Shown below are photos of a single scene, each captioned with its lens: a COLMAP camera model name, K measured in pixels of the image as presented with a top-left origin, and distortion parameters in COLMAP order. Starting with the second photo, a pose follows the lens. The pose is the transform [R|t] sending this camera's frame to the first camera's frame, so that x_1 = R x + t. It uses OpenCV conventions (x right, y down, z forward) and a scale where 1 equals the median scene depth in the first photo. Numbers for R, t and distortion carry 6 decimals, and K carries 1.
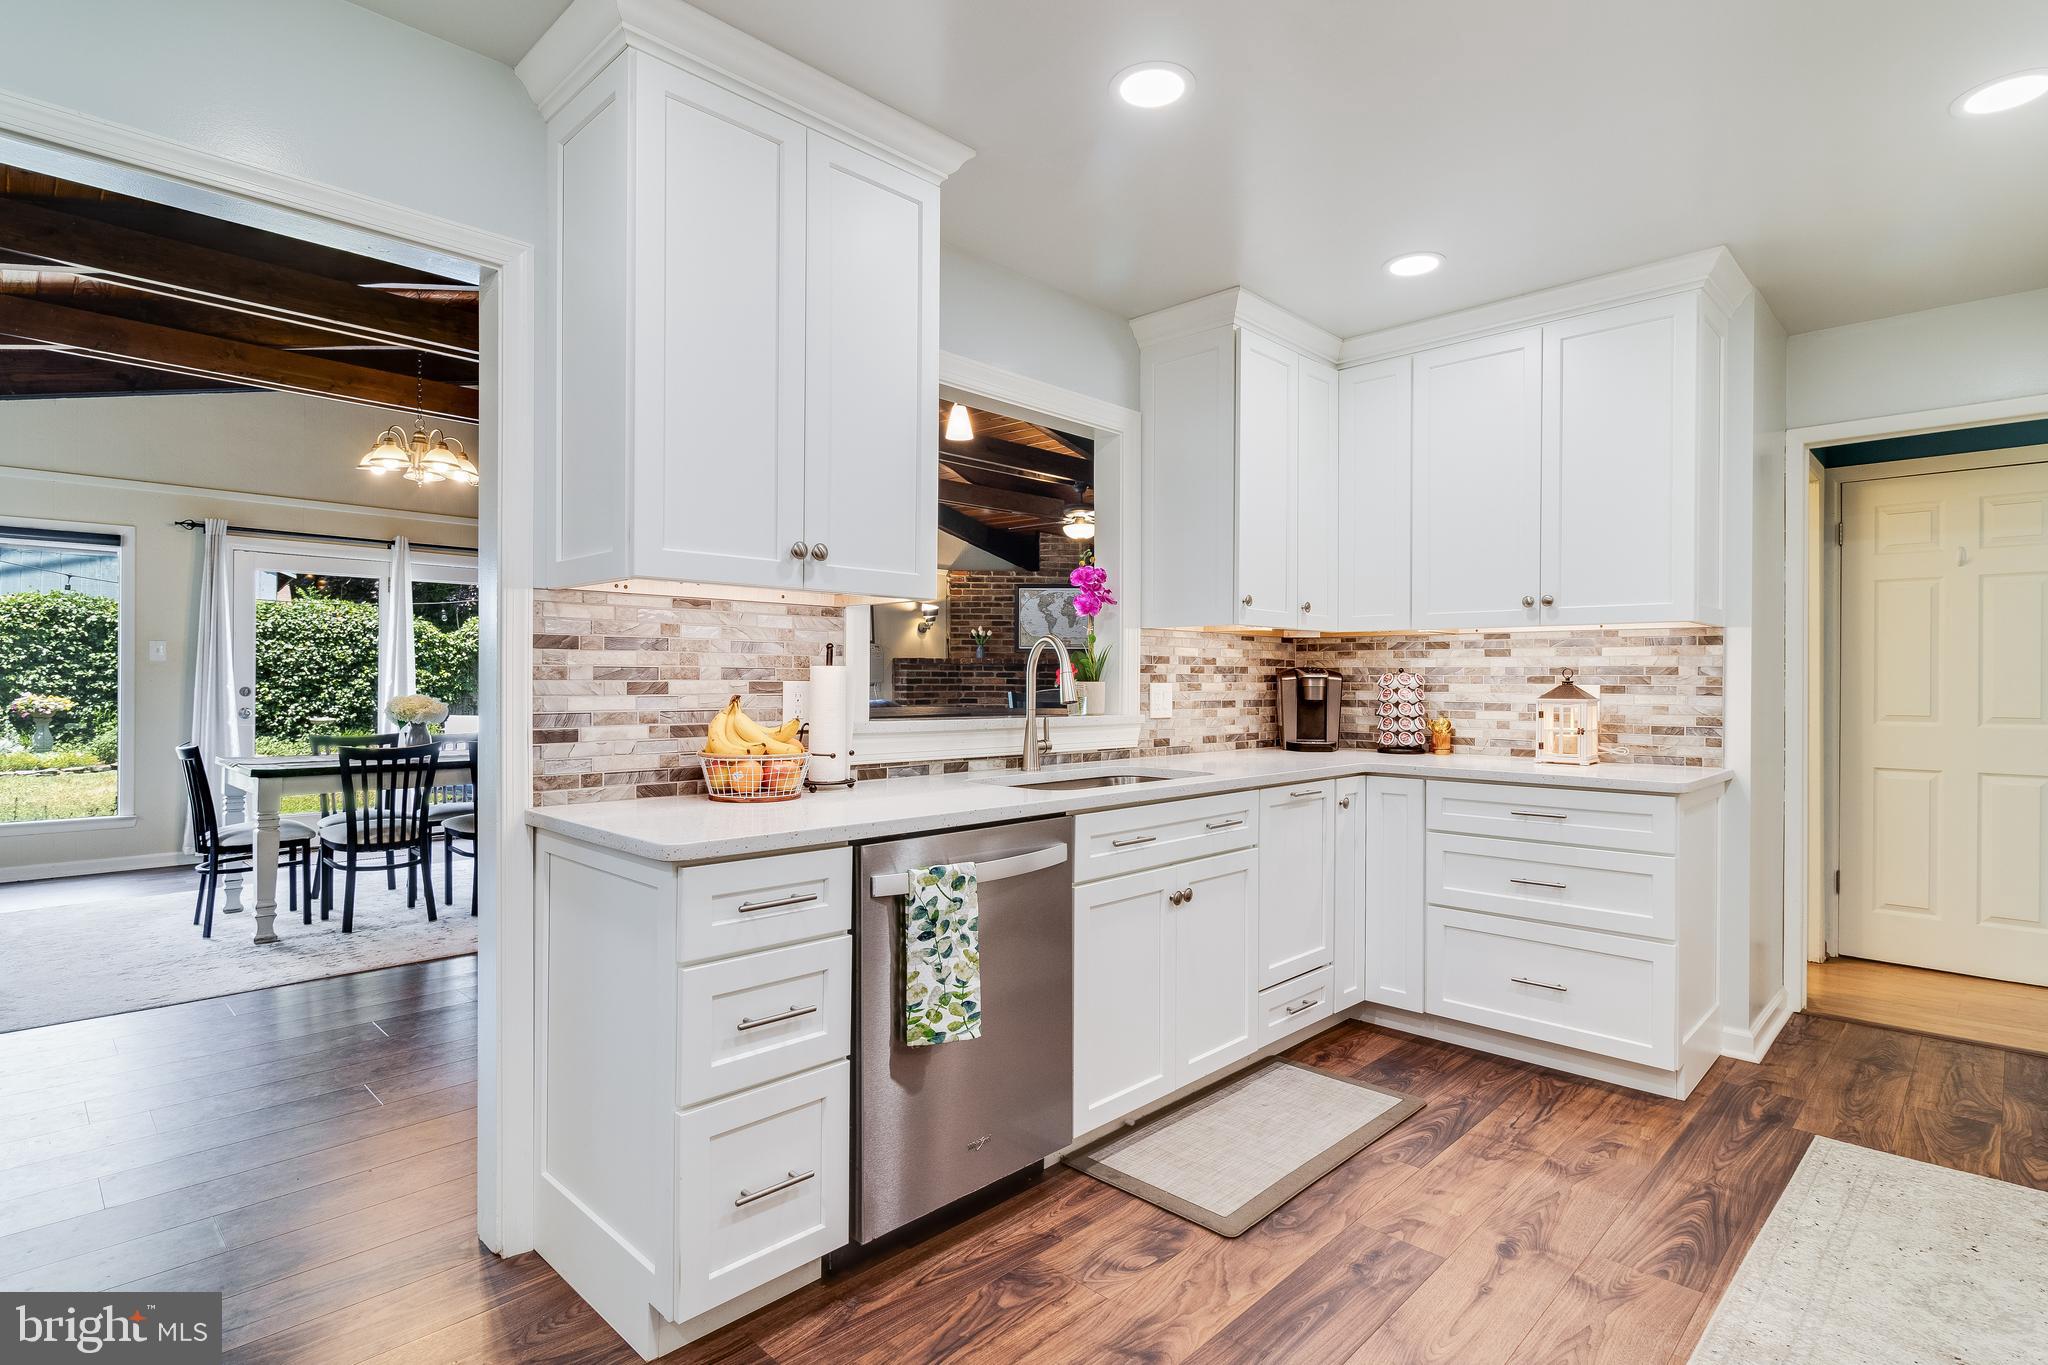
lens RADIAL K [[1019.6, 0, 1036.4], [0, 1019.6, 682.7], [0, 0, 1]] dist [-0.000948, -0.001344]
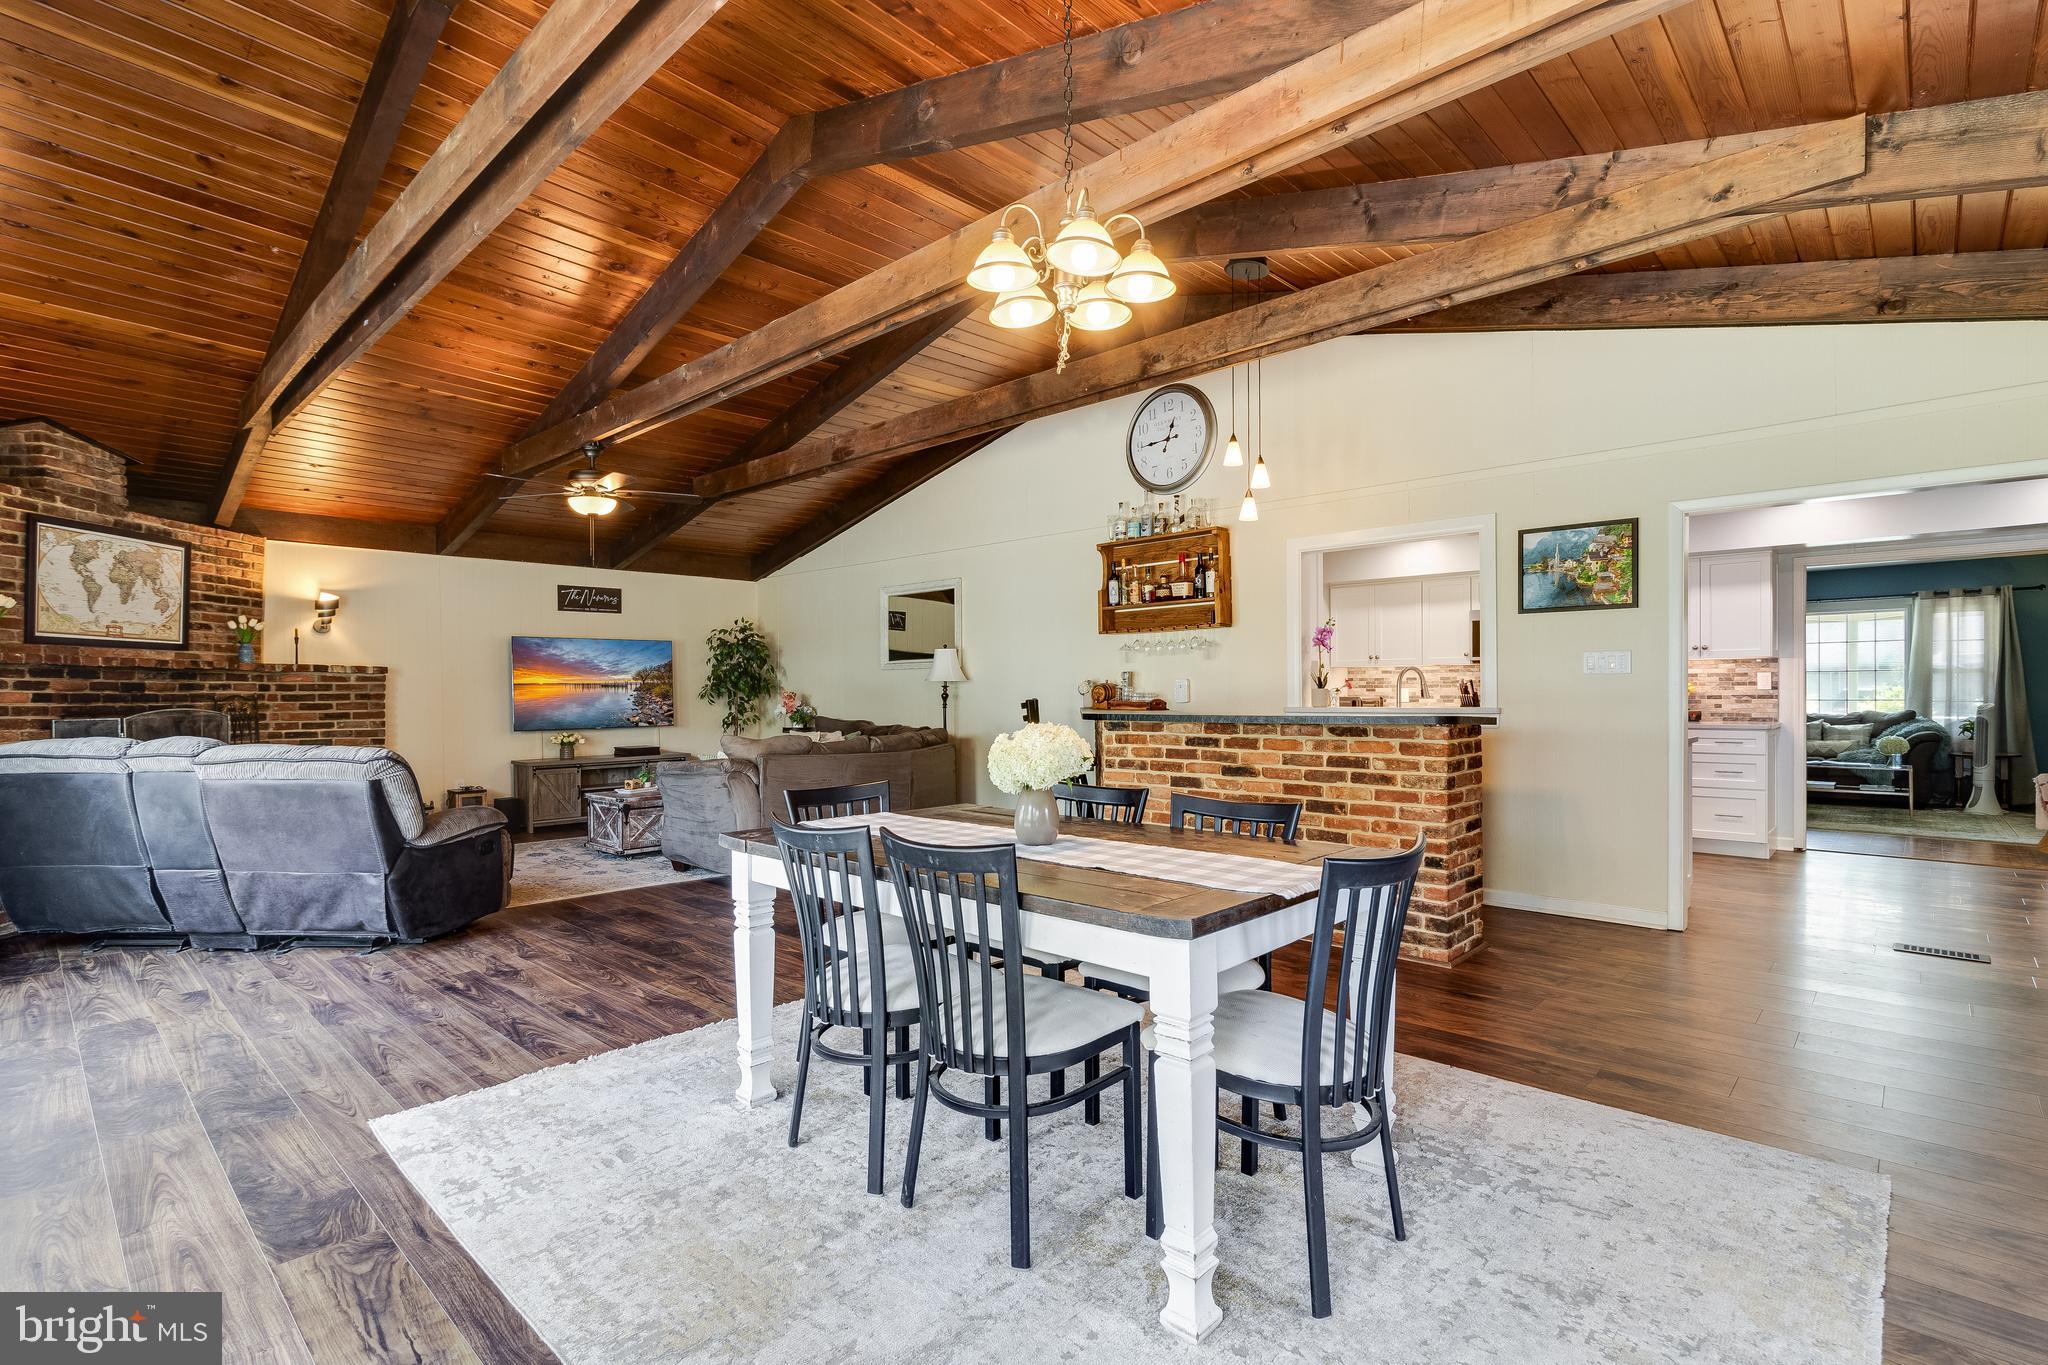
lens RADIAL K [[958.4, 0, 1018.8], [0, 958.4, 697.5], [0, 0, 1]] dist [0.002497, -0.000308]
pose [[-0.013920, -0.012361, 0.999827, -1.456462], [0.007790, 0.999892, 0.012470, -0.009689], [-0.999873, 0.007962, -0.013822, 1.374034]]
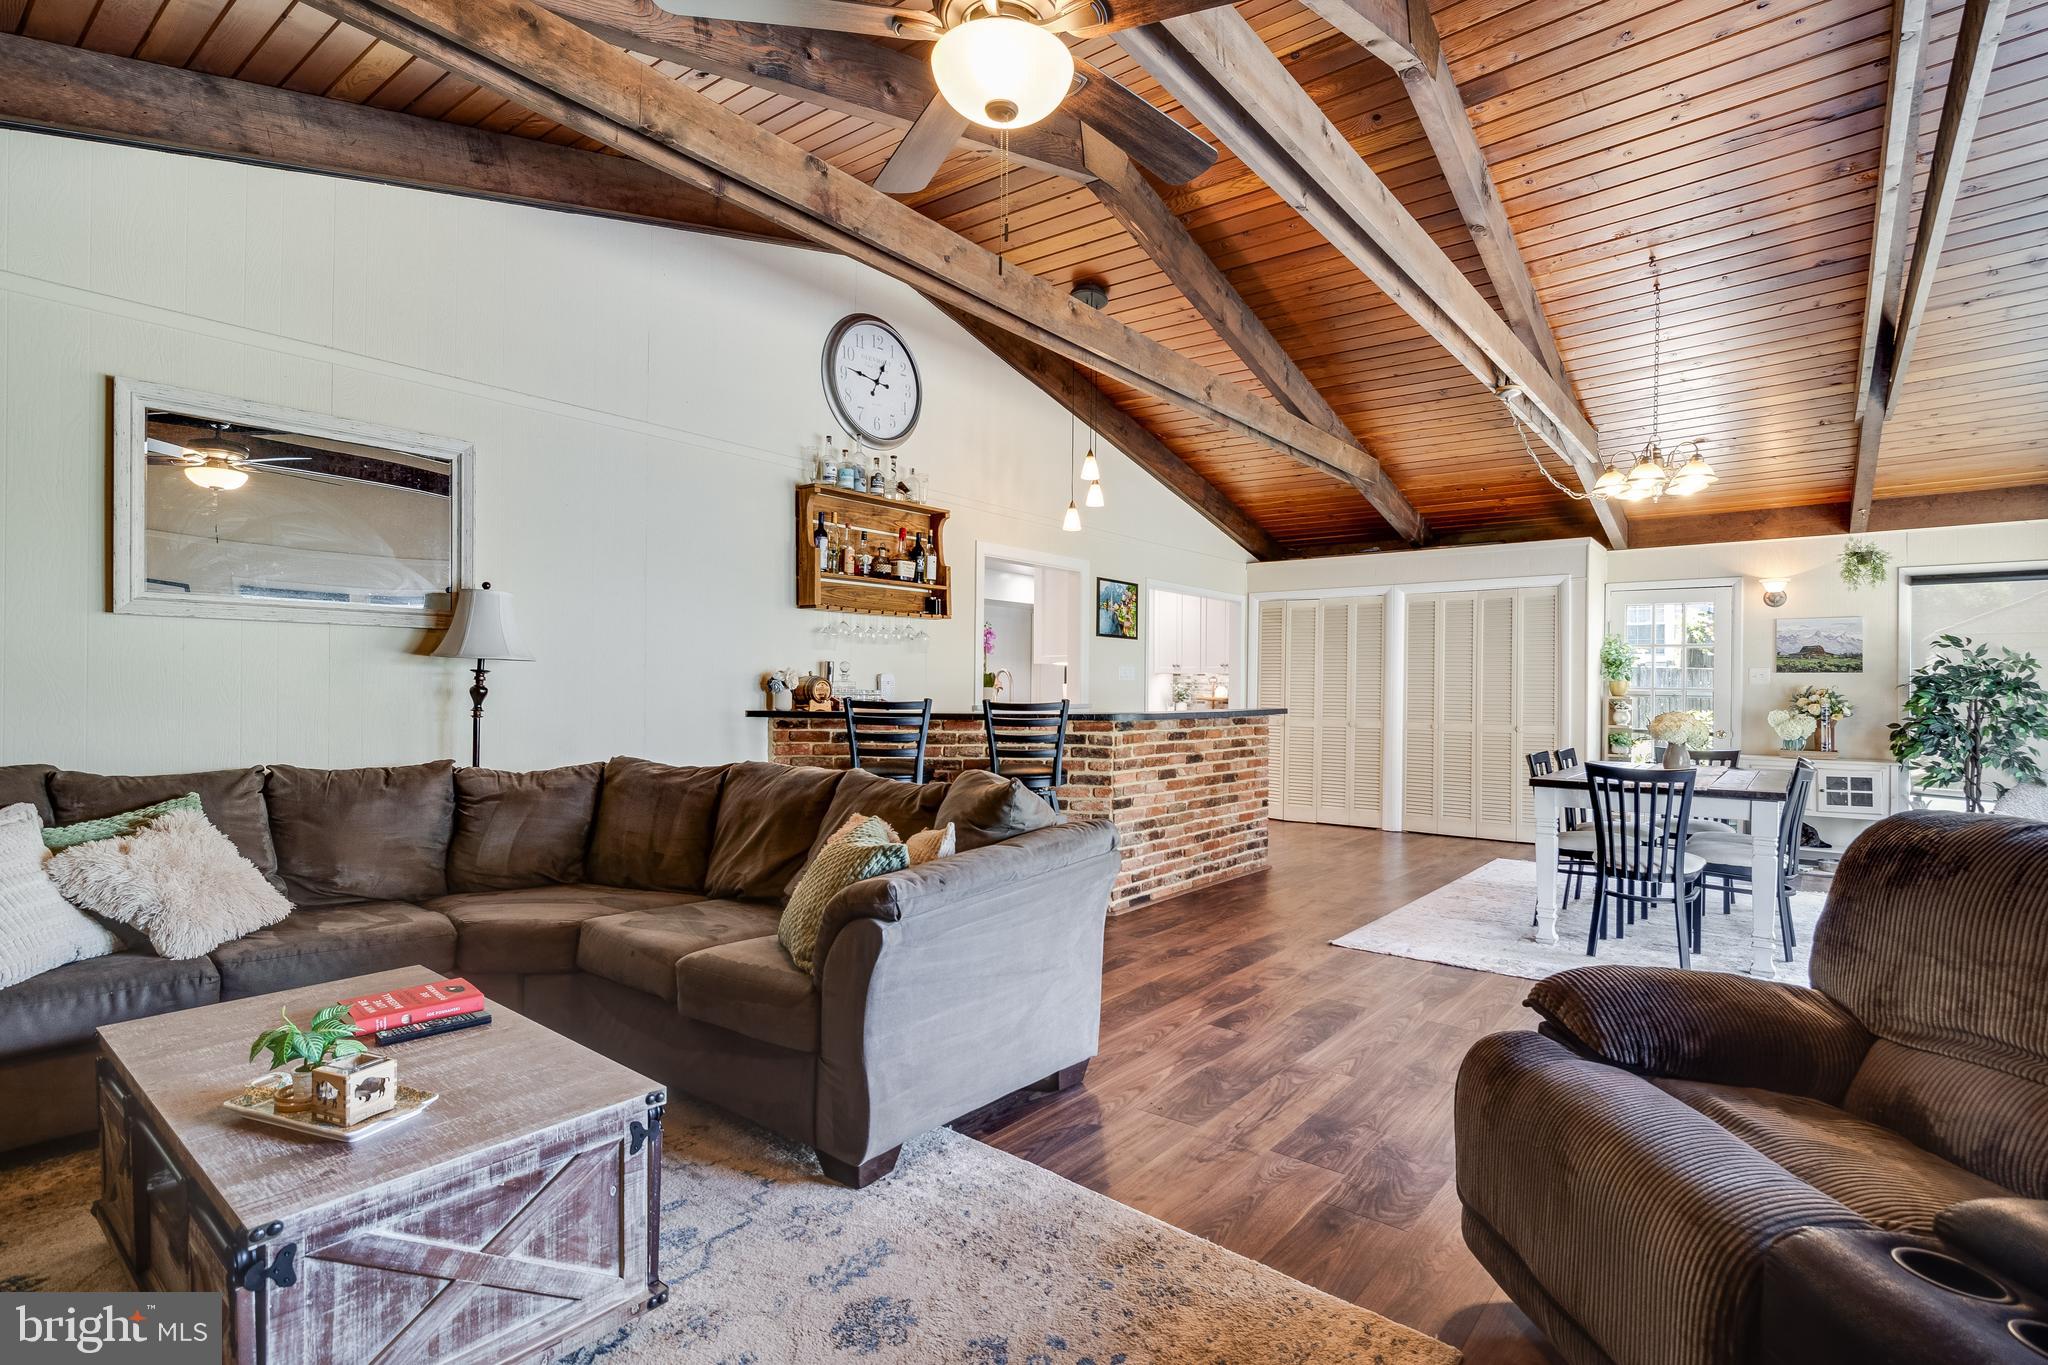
lens RADIAL K [[984.7, 0, 1045.9], [0, 984.7, 688.4], [0, 0, 1]] dist [-0.001476, 0.000564]
pose [[-0.994484, -0.016429, -0.103598, 0.115931], [-0.016504, 0.999864, -0.000139, -0.000982], [0.103586, 0.001572, -0.994619, 2.522626]]
